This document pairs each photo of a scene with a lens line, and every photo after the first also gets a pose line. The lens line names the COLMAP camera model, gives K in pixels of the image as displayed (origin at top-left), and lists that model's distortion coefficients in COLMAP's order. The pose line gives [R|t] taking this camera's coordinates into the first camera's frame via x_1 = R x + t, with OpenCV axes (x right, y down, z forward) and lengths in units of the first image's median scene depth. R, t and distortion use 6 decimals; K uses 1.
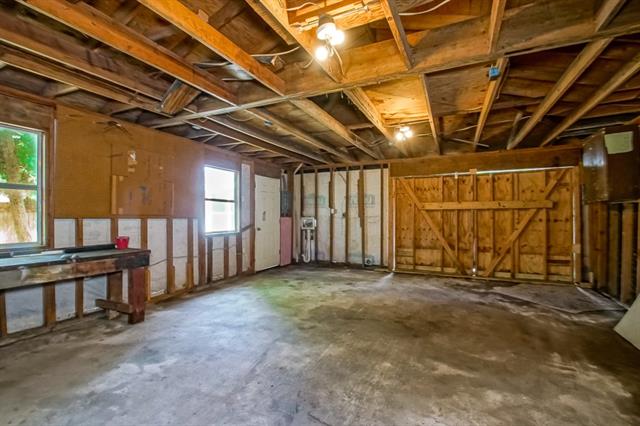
lens RADIAL K [[294.5, 0, 311.6], [0, 294.5, 213.4], [0, 0, 1]] dist [-0.009650, -0.000926]
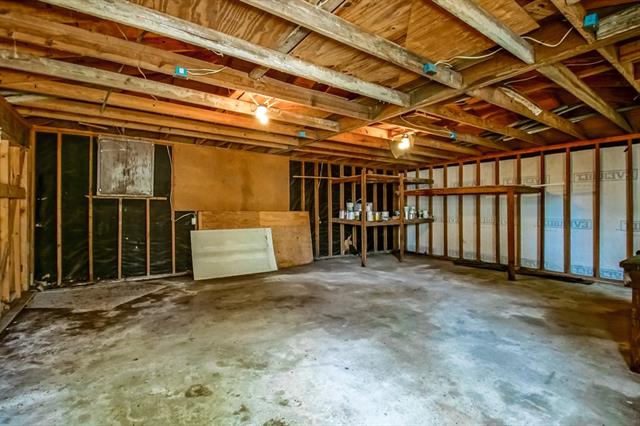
lens RADIAL K [[294.5, 0, 311.6], [0, 294.5, 213.4], [0, 0, 1]] dist [-0.009650, -0.000926]
pose [[-0.870740, -0.009495, 0.491652, -0.265184], [-0.003693, 0.999912, 0.012770, 0.014236], [-0.491730, 0.009304, -0.870698, 1.902532]]
